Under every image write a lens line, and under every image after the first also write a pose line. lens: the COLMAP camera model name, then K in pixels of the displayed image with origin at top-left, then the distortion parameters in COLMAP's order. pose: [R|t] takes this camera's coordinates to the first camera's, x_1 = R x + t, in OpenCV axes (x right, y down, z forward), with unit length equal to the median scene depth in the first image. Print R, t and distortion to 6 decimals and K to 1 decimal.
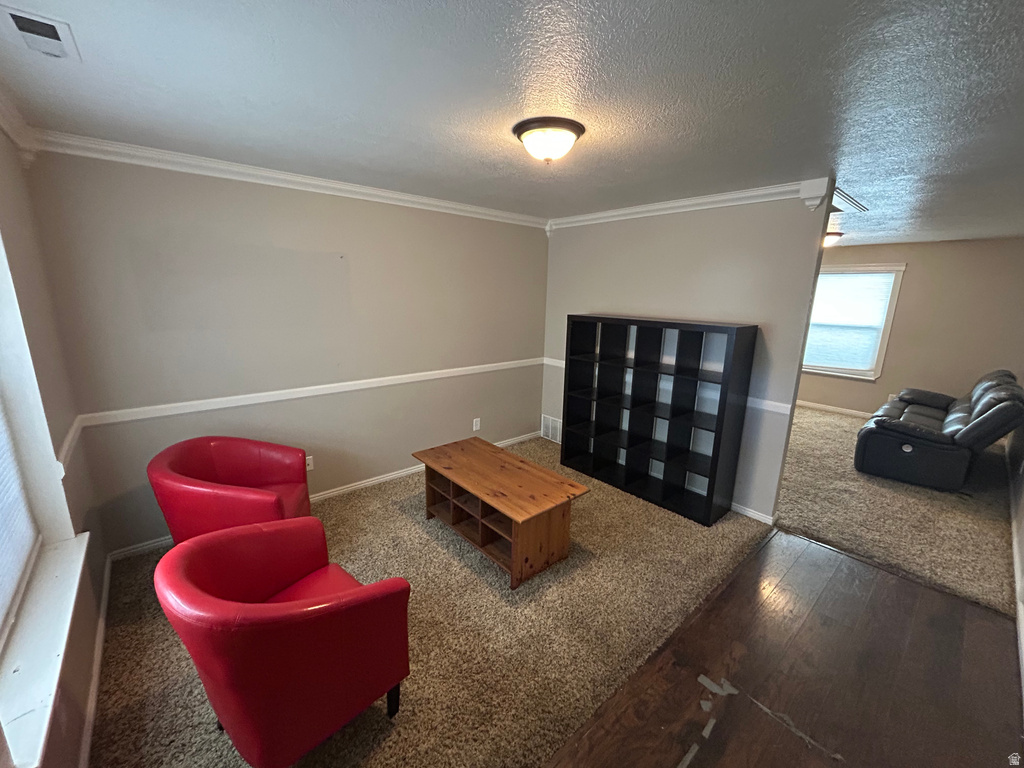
lens RADIAL K [[416.1, 0, 512.0], [0, 416.1, 384.0], [0, 0, 1]] dist [-0.002010, -0.000240]
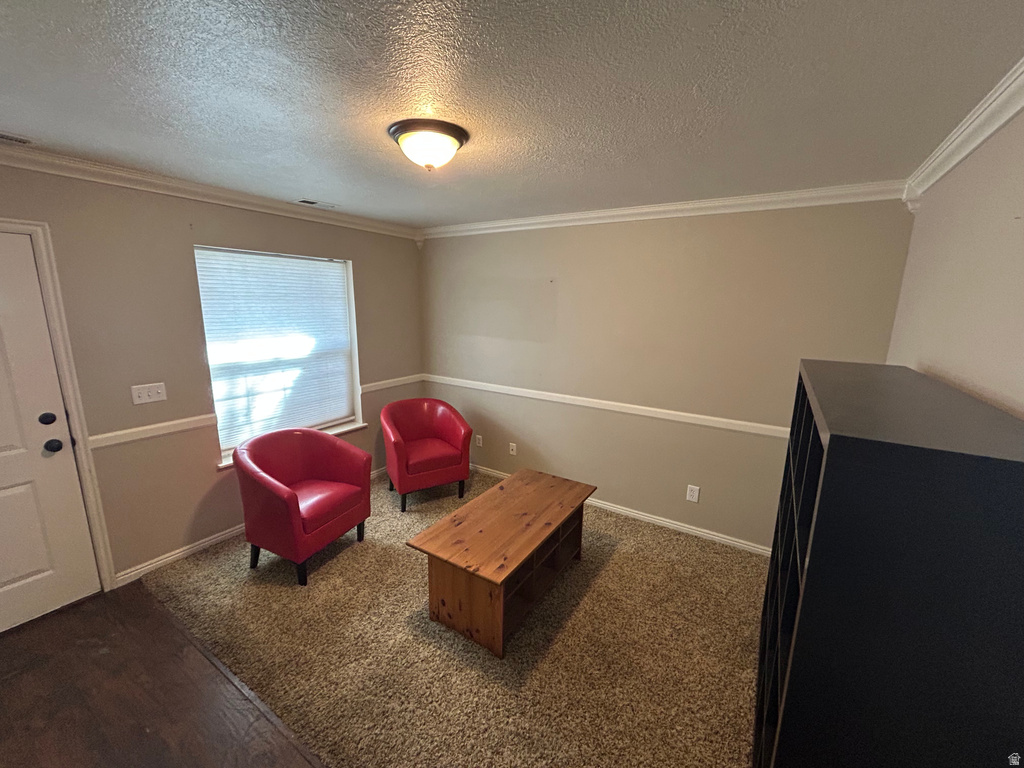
lens RADIAL K [[416.1, 0, 512.0], [0, 416.1, 384.0], [0, 0, 1]] dist [-0.002010, -0.000240]
pose [[0.280582, 0.170347, -0.944593, 0.769049], [-0.227320, 0.967920, 0.107030, -0.152674], [0.932523, 0.184694, 0.310305, 0.695148]]
